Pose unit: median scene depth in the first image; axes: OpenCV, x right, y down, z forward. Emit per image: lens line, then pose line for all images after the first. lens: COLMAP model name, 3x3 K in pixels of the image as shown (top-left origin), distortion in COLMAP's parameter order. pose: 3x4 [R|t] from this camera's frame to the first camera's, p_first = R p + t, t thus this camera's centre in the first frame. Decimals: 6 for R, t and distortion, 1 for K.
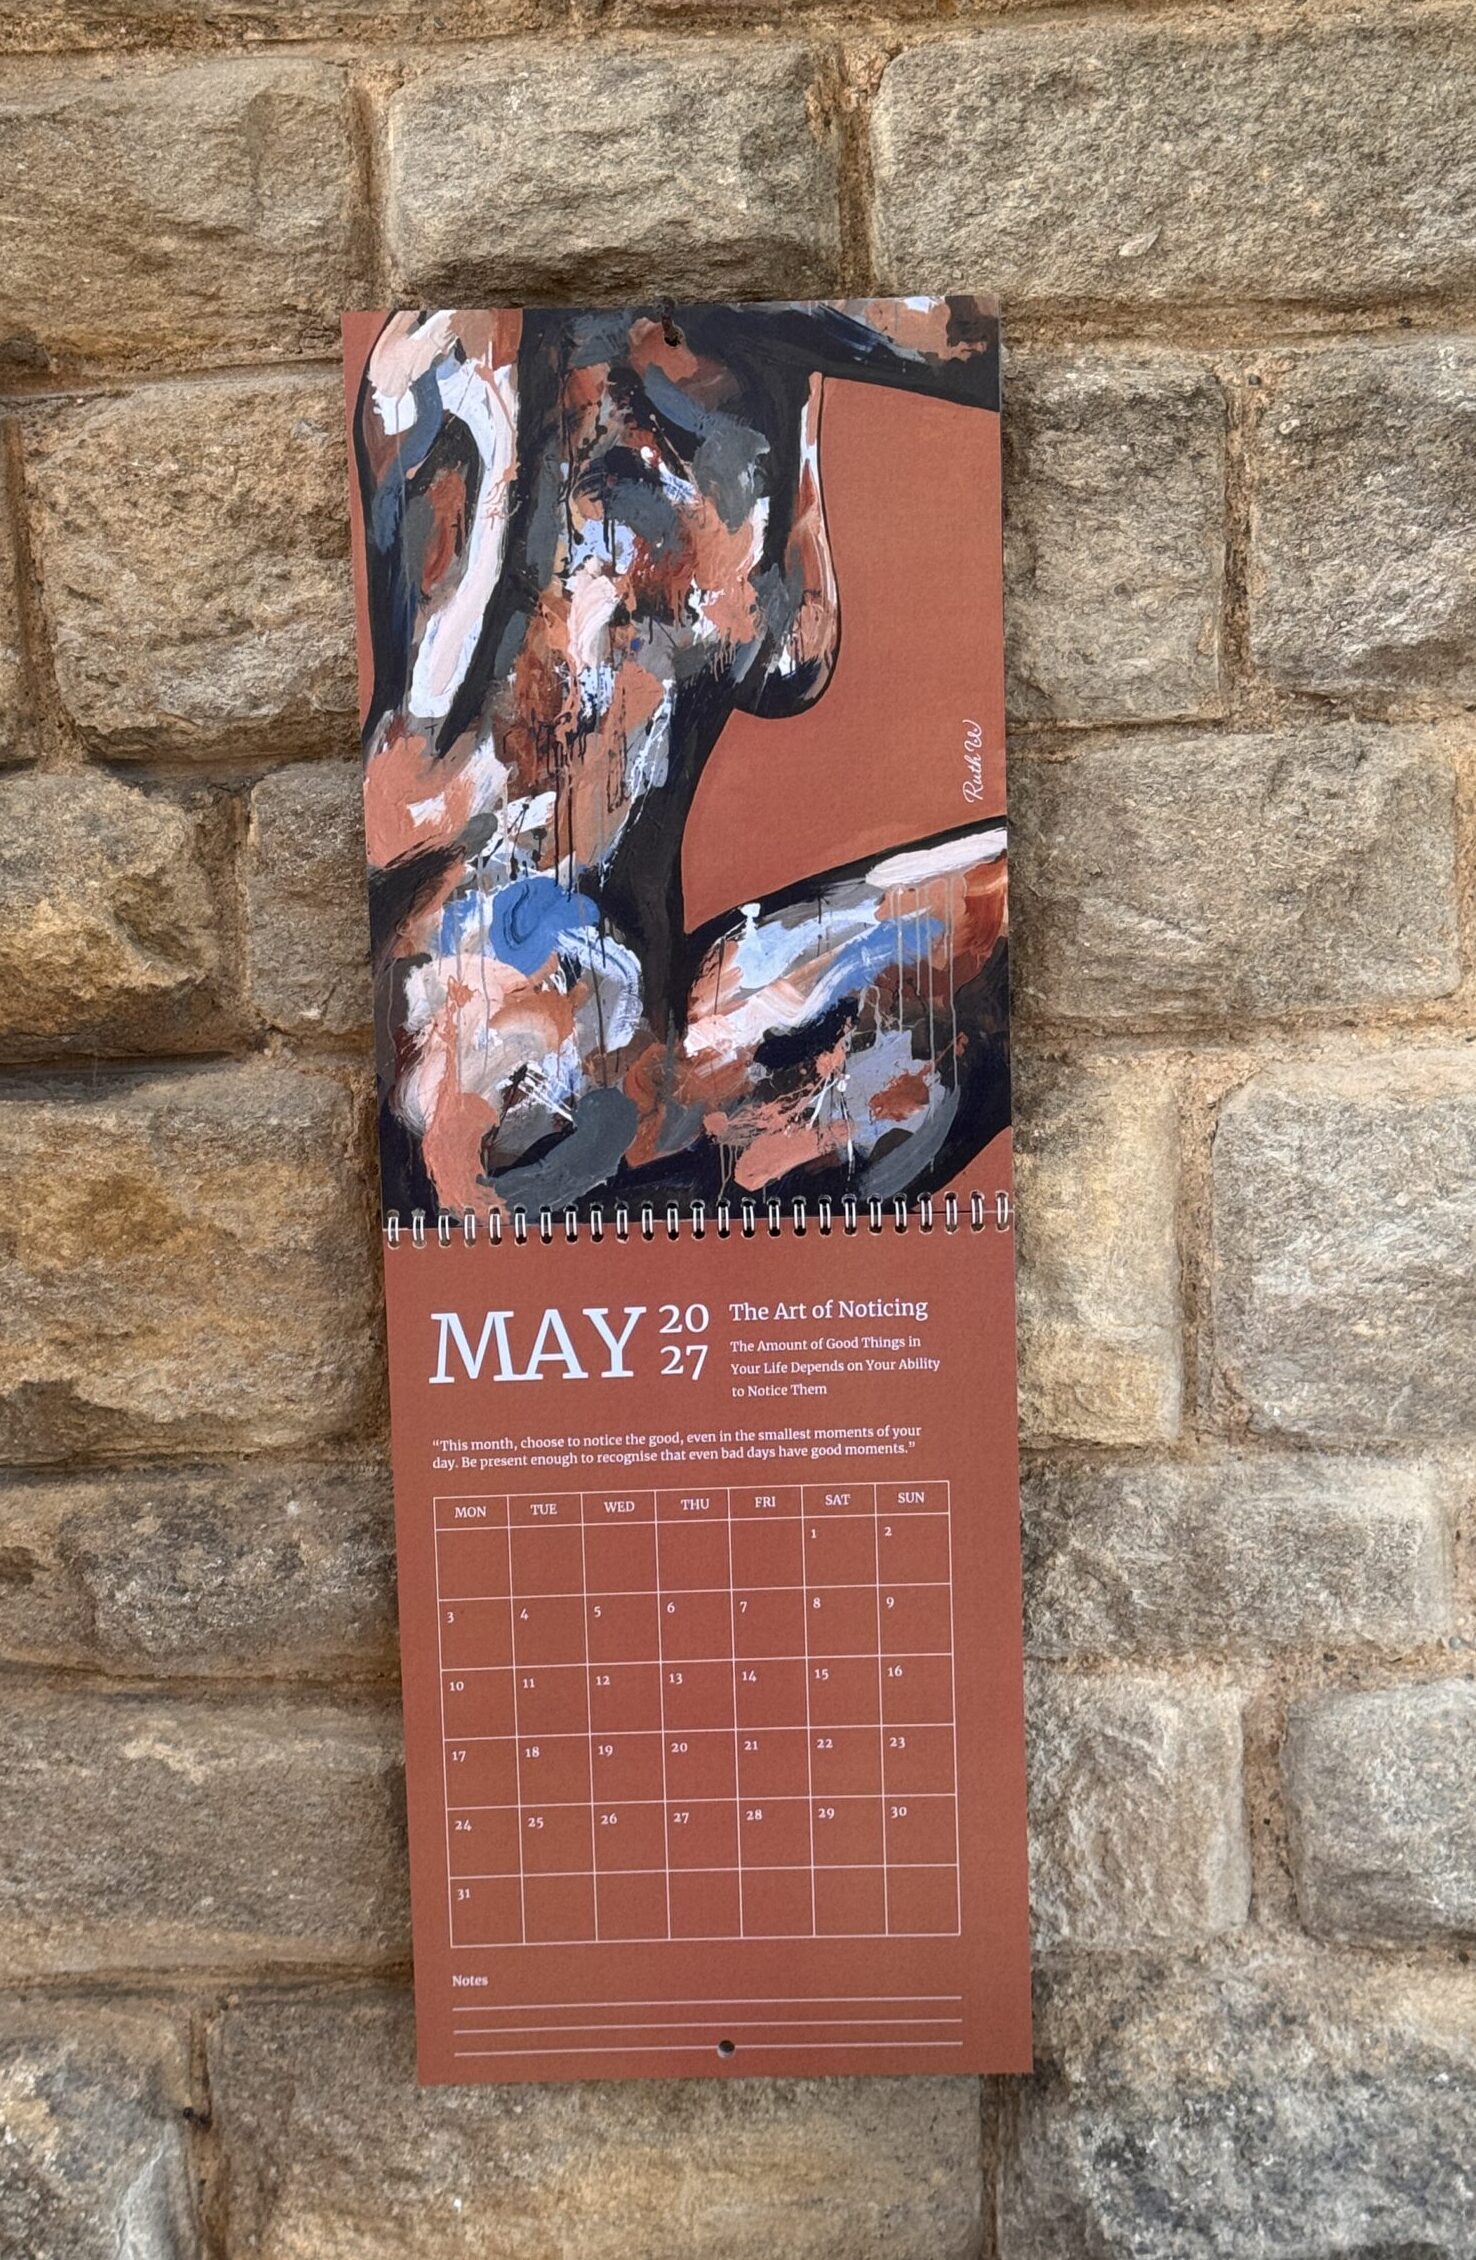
lens RADIAL K [[3606.1, 0, 741.1], [0, 3606.1, 1119.1], [0, 0, 1]] dist [0.115606, 0.000000]
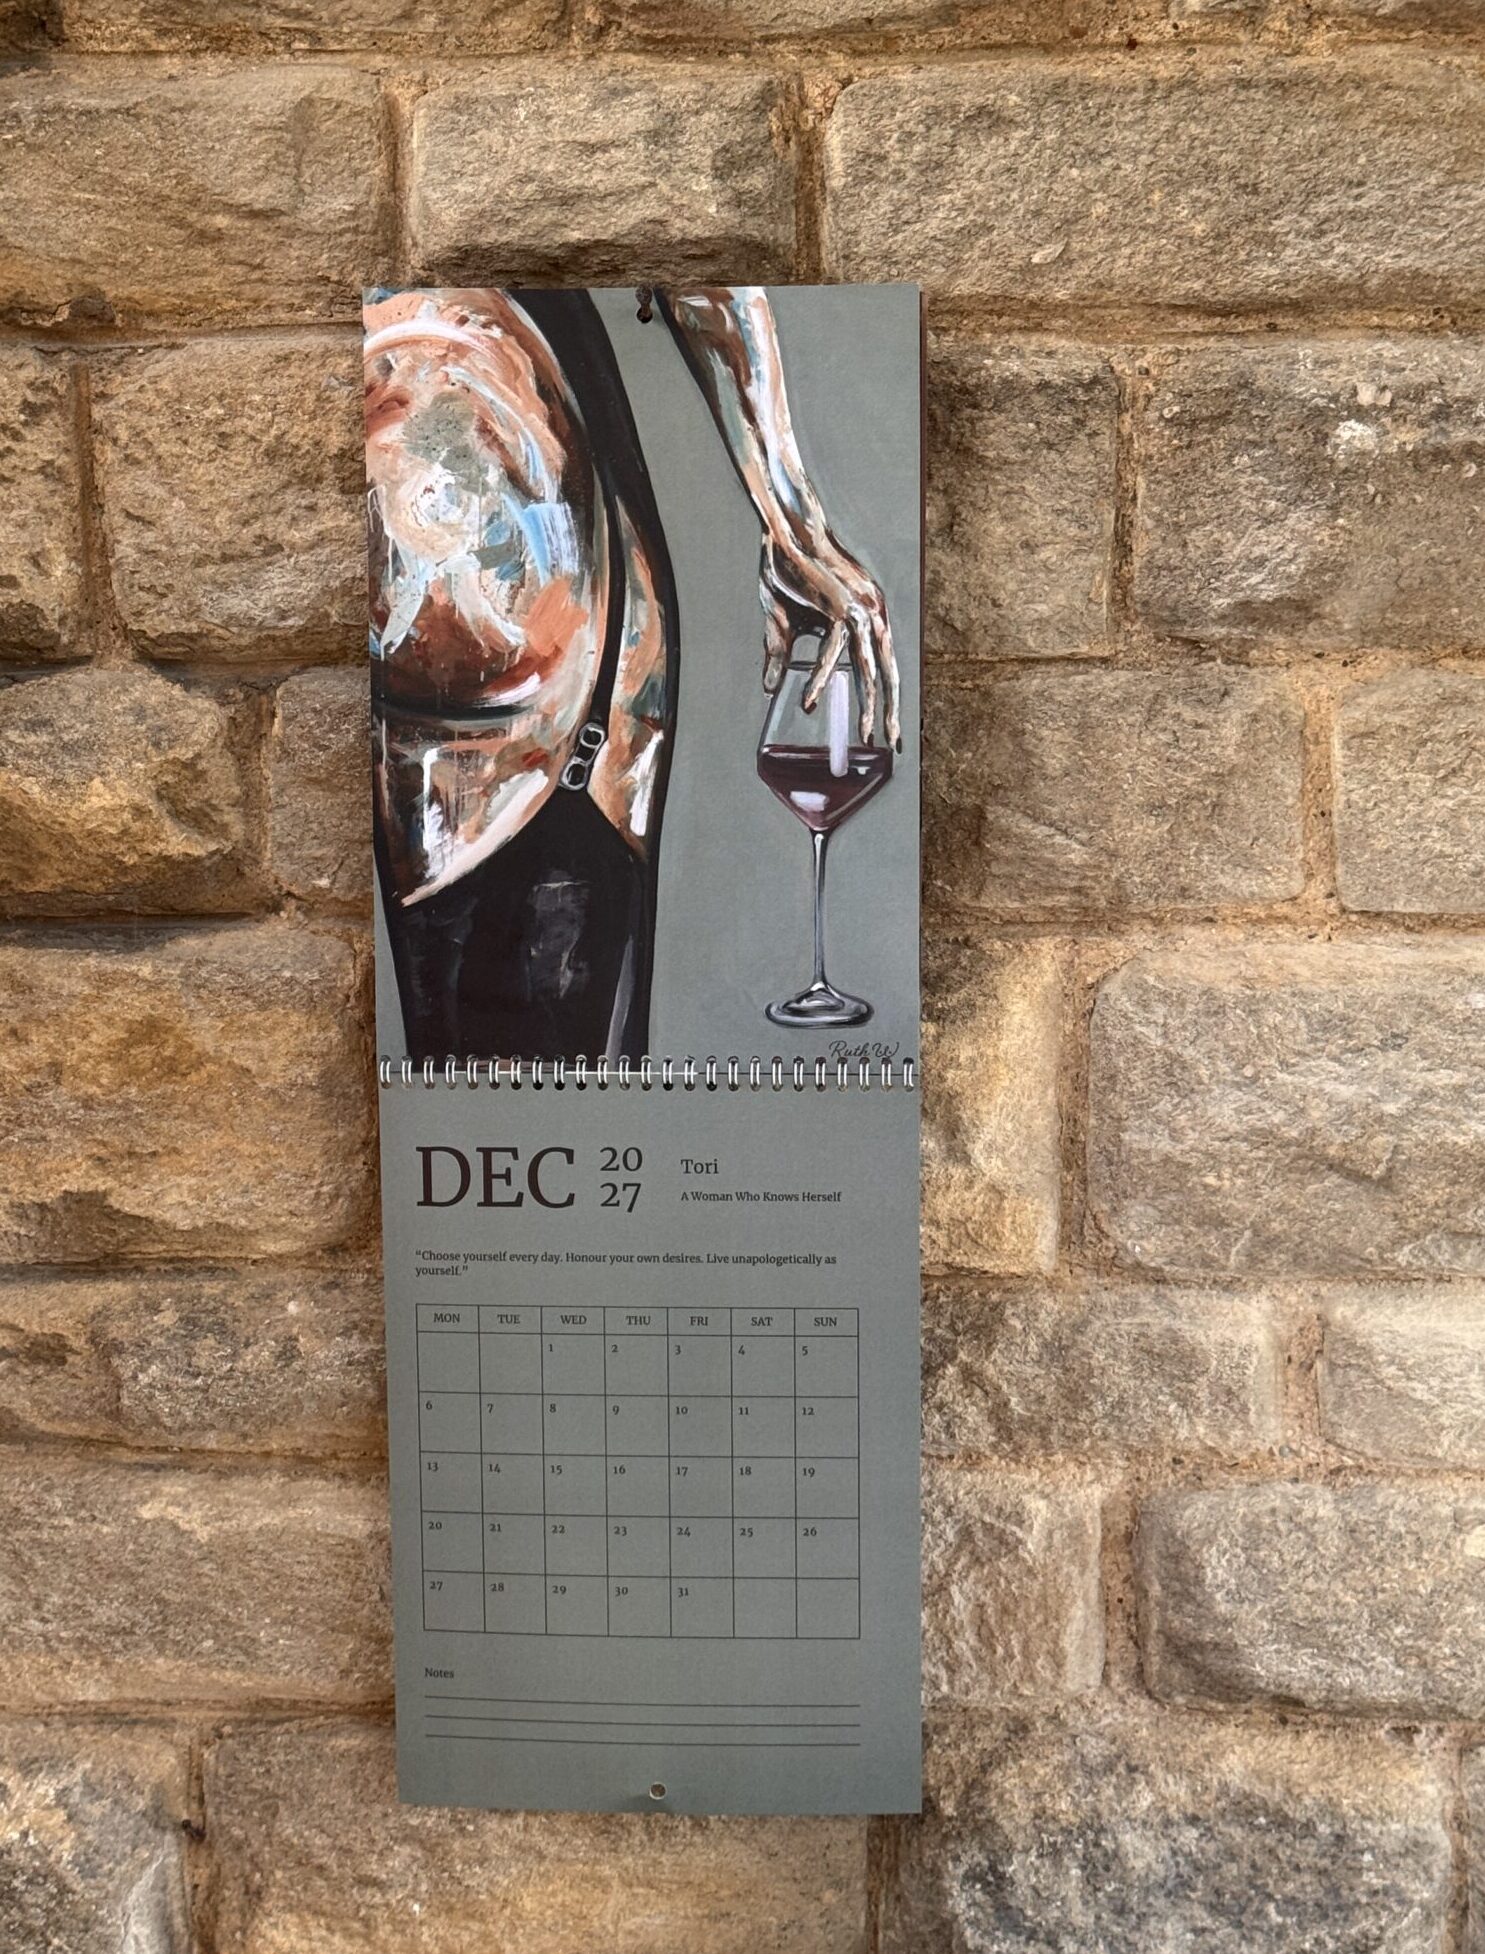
lens RADIAL K [[3621.0, 0, 768.3], [0, 3621.0, 1007.6], [0, 0, 1]] dist [0.120255, 0.000000]
pose [[0.999377, 0.031605, 0.015699, 0.007641], [-0.031707, 0.999477, 0.006307, -0.000878], [-0.015491, -0.006801, 0.999857, -0.173894]]
